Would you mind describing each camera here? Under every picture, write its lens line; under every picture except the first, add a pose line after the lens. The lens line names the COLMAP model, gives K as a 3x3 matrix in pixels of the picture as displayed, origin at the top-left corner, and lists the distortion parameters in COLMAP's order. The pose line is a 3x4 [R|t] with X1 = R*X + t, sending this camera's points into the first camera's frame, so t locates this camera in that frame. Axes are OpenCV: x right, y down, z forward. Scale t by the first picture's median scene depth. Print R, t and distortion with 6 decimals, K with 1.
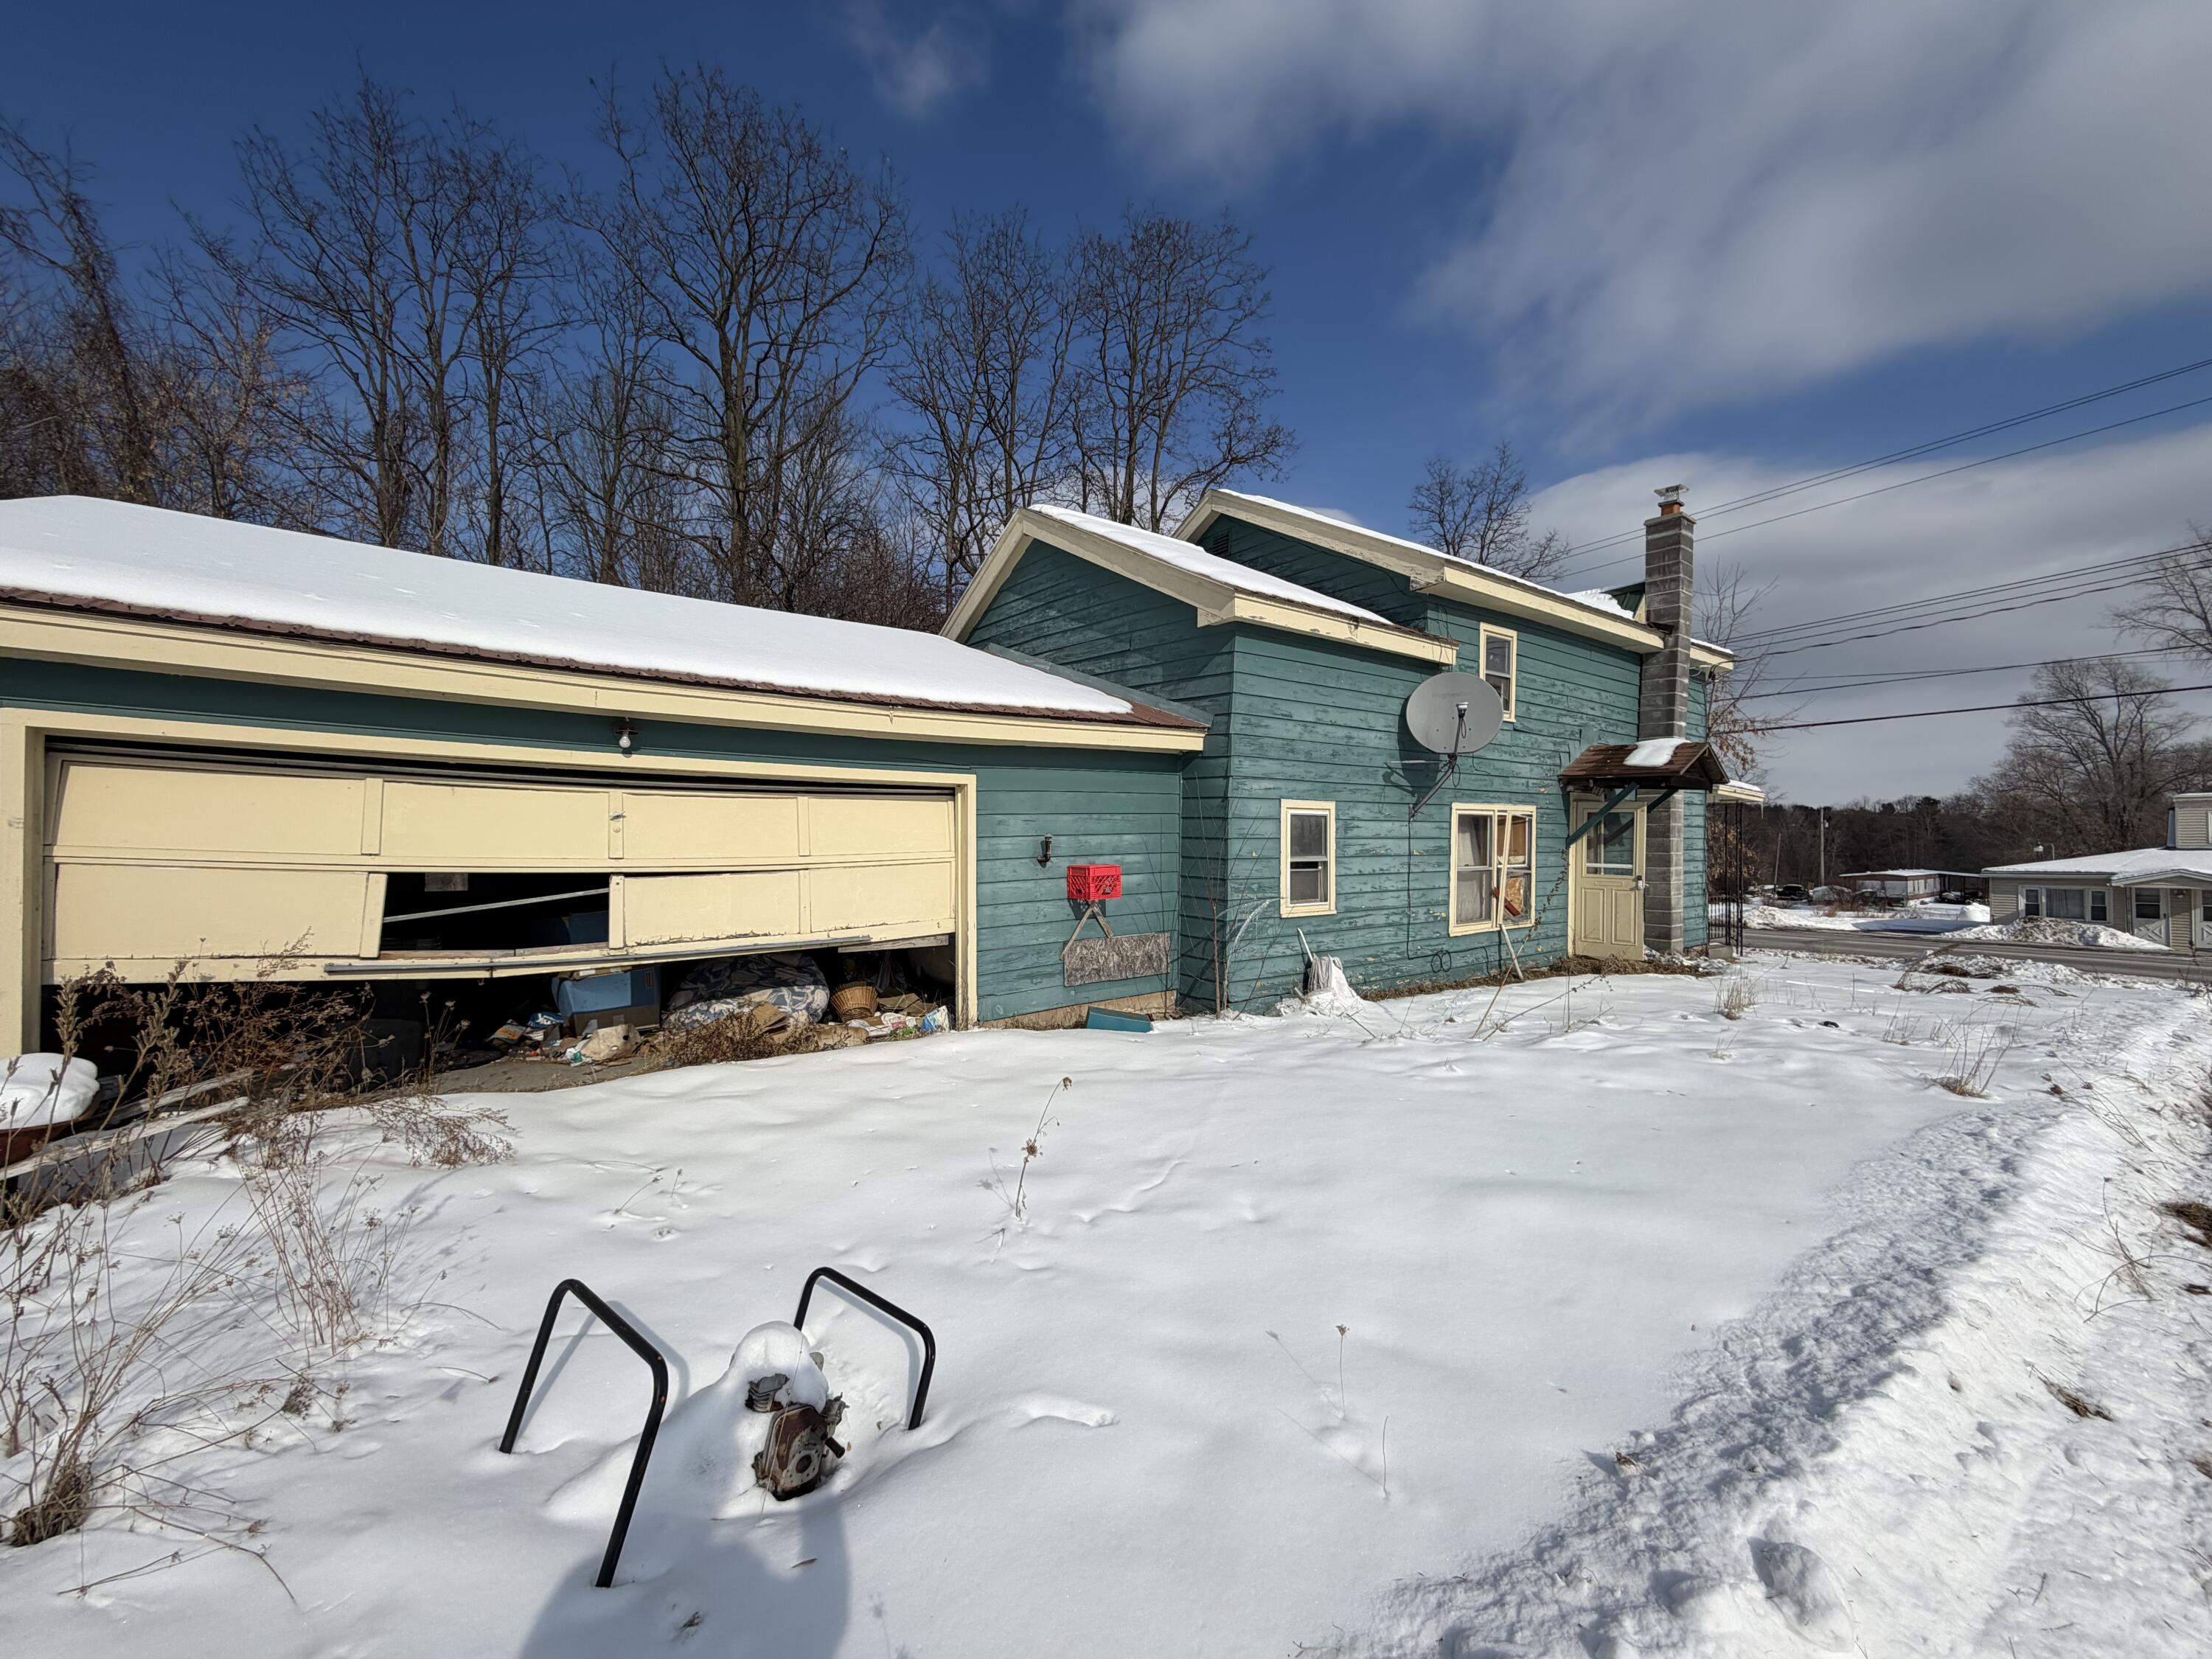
lens RADIAL K [[885.3, 0, 1103.3], [0, 885.3, 841.5], [0, 0, 1]] dist [0.079262, 0.000076]
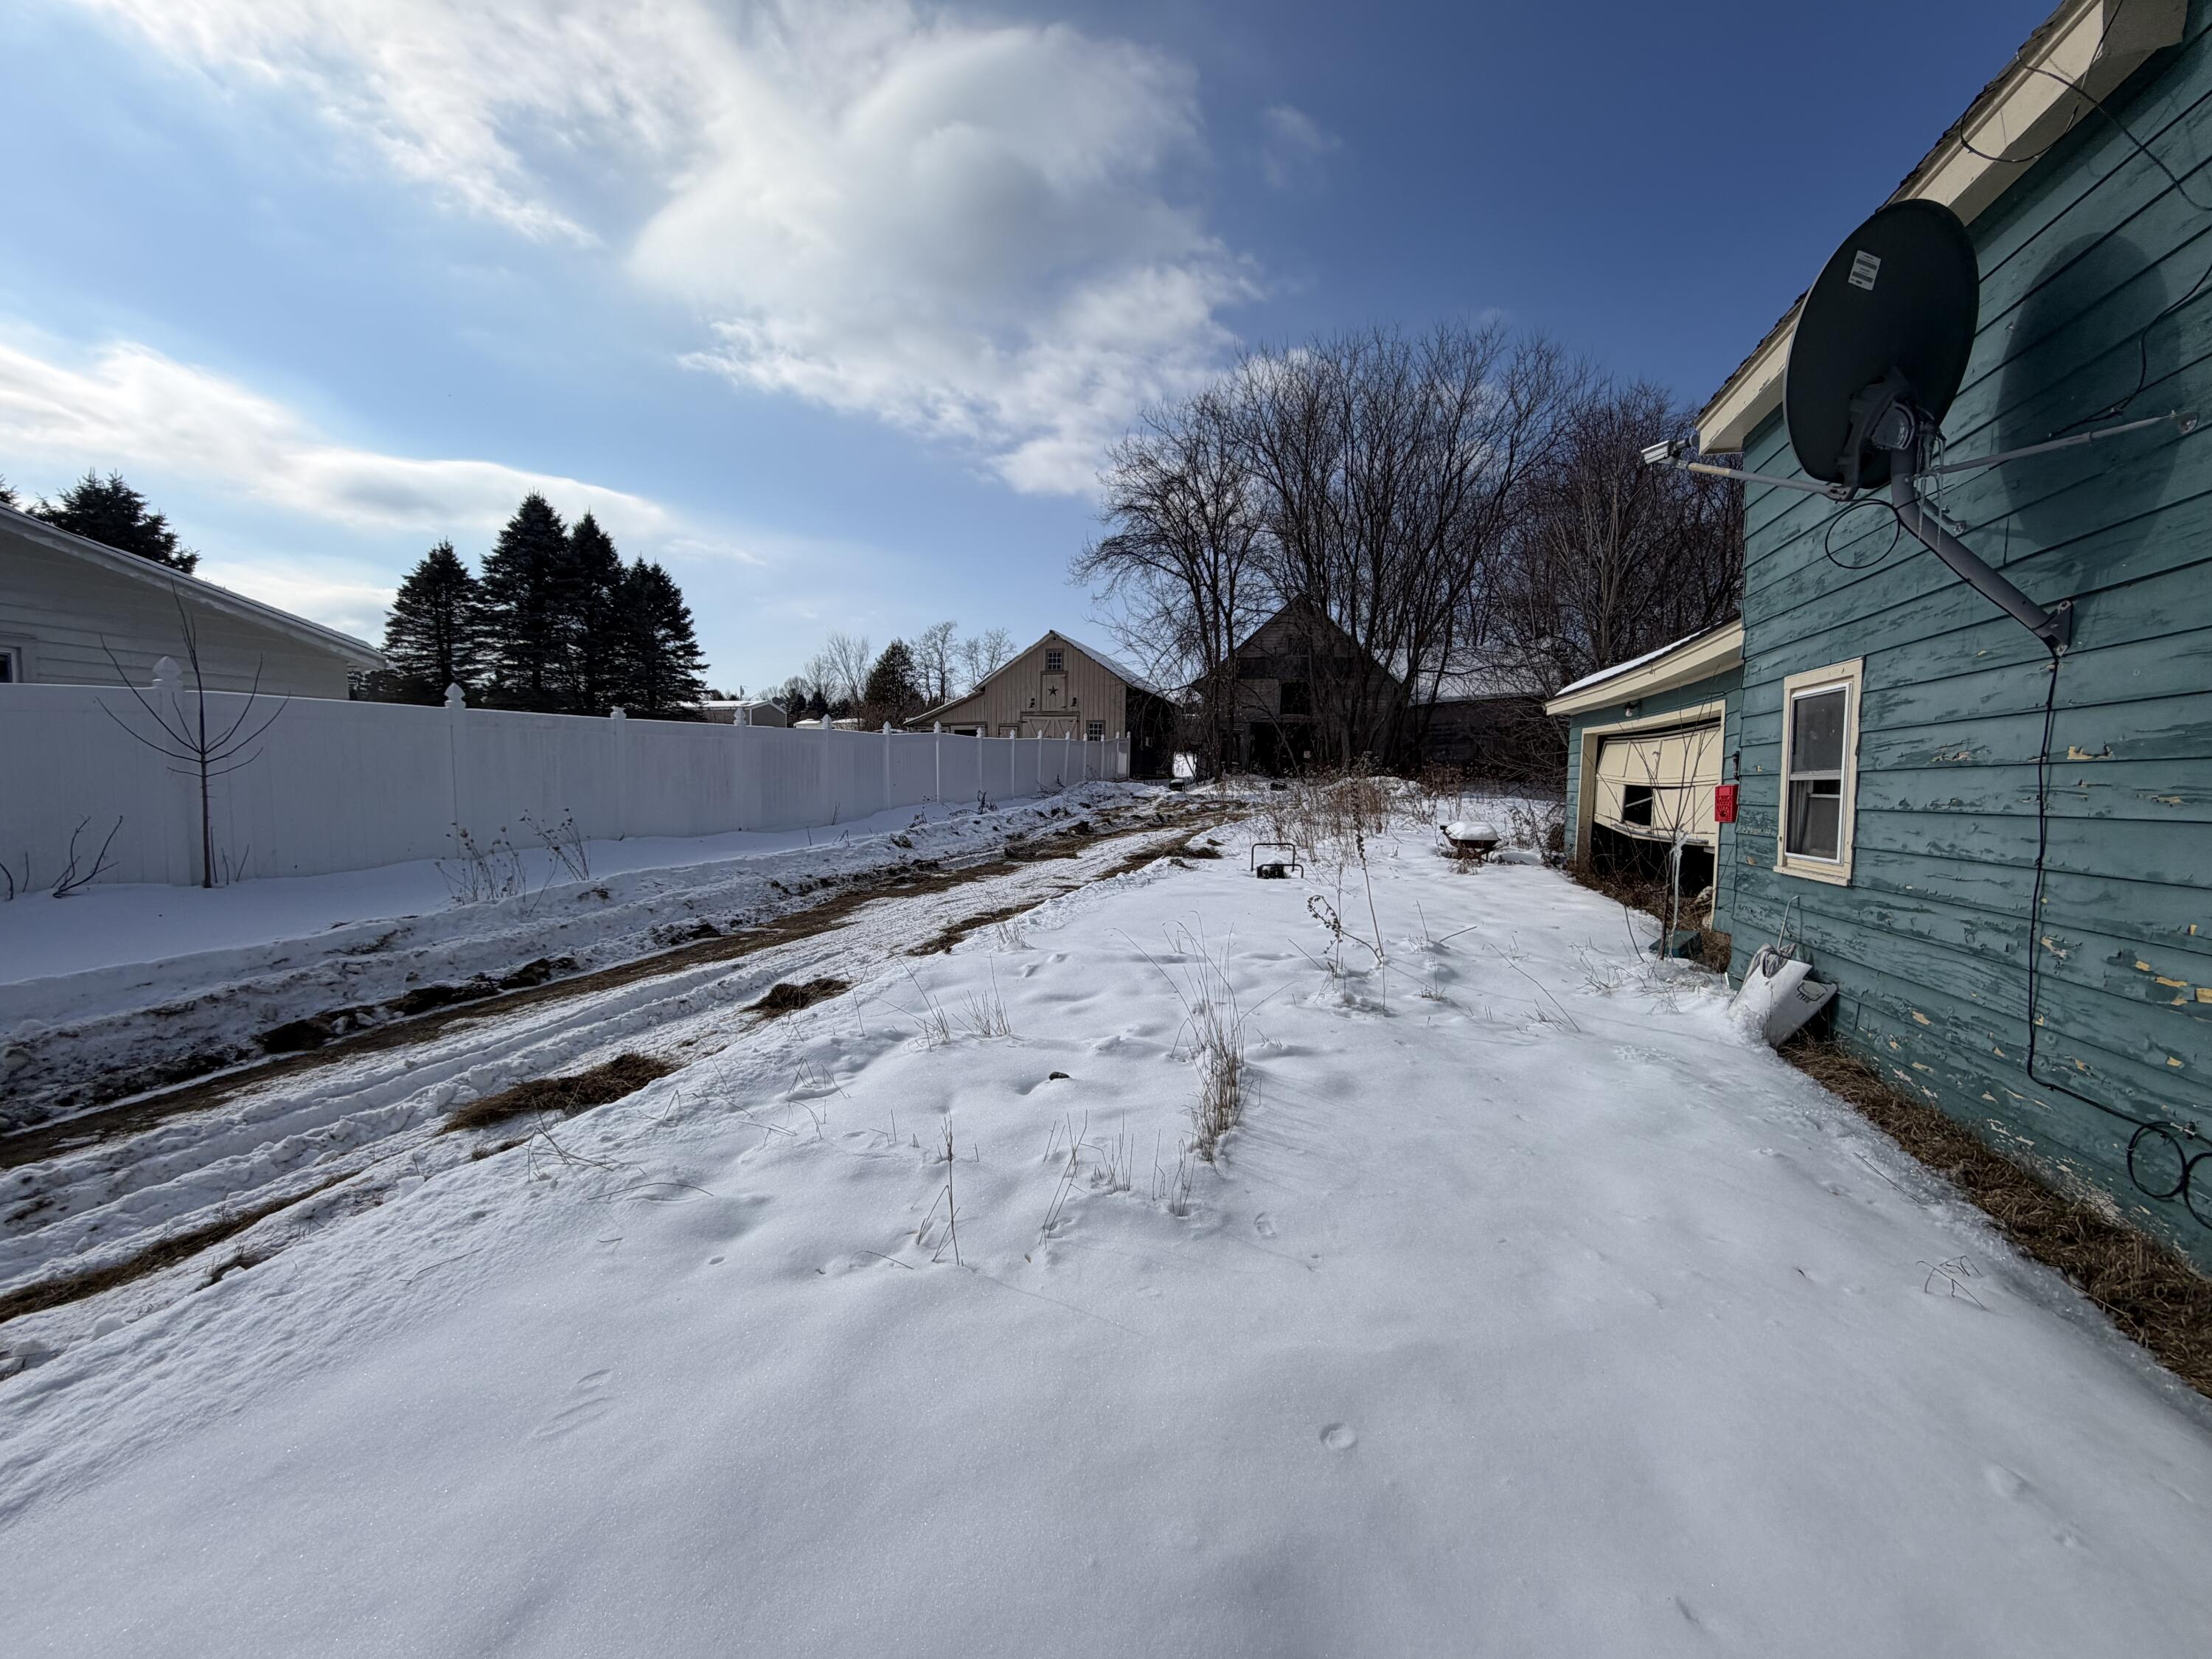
lens RADIAL K [[907.8, 0, 1144.1], [0, 907.8, 821.2], [0, 0, 1]] dist [-0.001136, -0.000362]
pose [[-0.785176, 0.016509, -0.619053, 0.841348], [-0.007374, 0.999324, 0.036003, 0.028387], [0.619229, 0.032834, -0.784524, 1.103560]]
